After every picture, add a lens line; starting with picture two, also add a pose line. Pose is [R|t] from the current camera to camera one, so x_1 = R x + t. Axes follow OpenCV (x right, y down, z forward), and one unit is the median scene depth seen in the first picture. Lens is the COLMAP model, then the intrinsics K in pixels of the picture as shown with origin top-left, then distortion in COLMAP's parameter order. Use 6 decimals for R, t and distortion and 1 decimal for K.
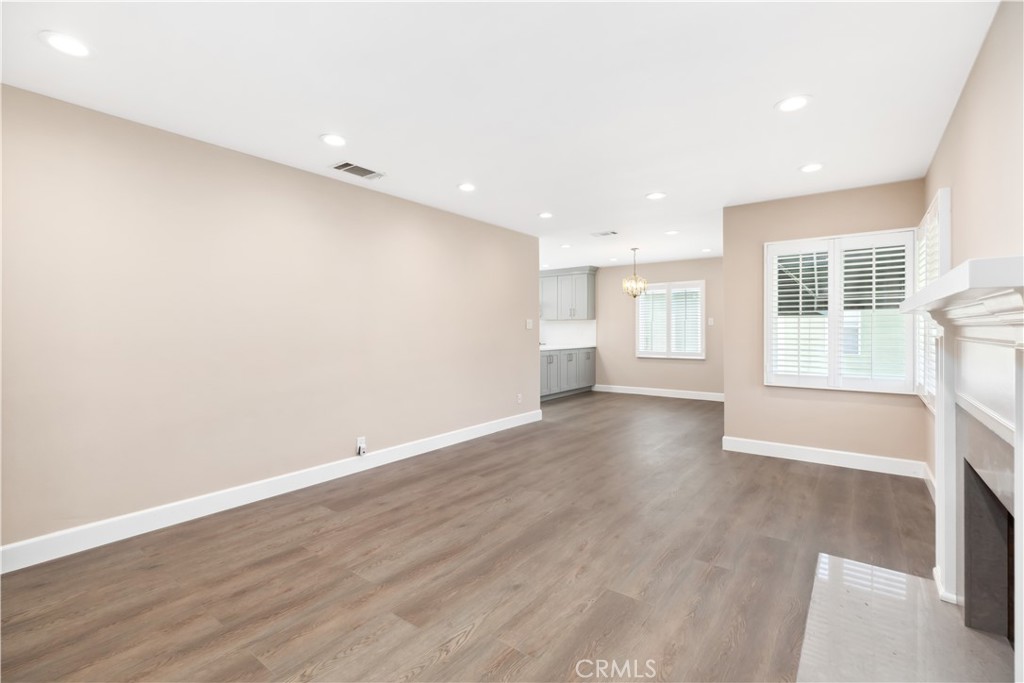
lens RADIAL K [[457.5, 0, 513.5], [0, 457.5, 333.4], [0, 0, 1]] dist [-0.010065, 0.003192]
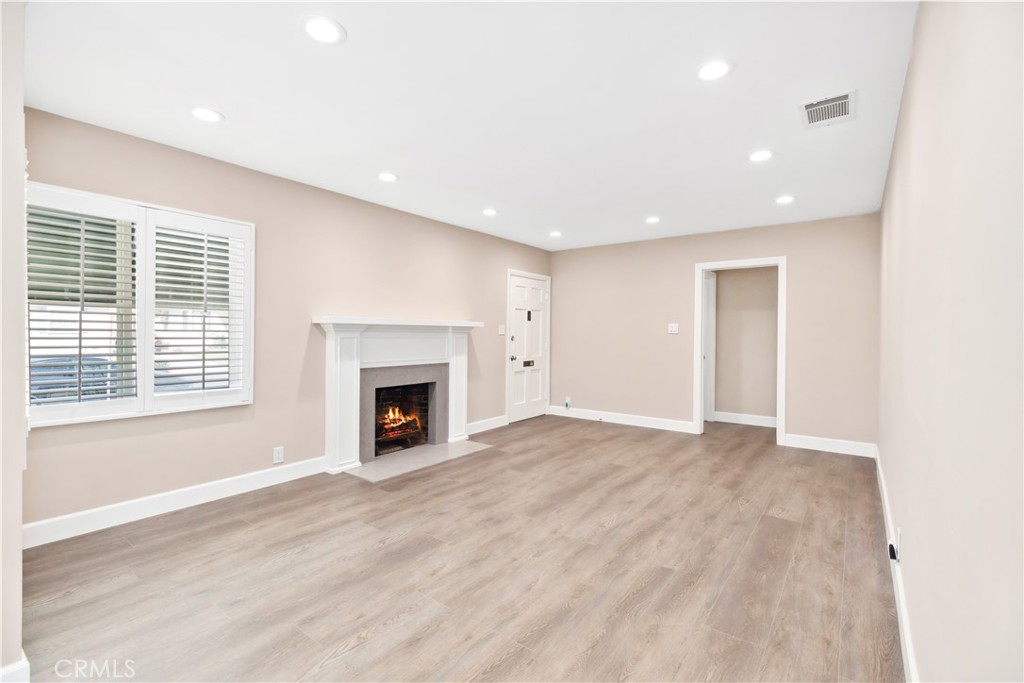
lens RADIAL K [[457.5, 0, 509.7], [0, 457.5, 338.4], [0, 0, 1]] dist [-0.010065, 0.003192]
pose [[-0.999965, -0.002748, 0.007863, 0.171244], [-0.002610, 0.999842, 0.017576, -0.015936], [-0.007910, 0.017555, -0.999815, 1.984040]]
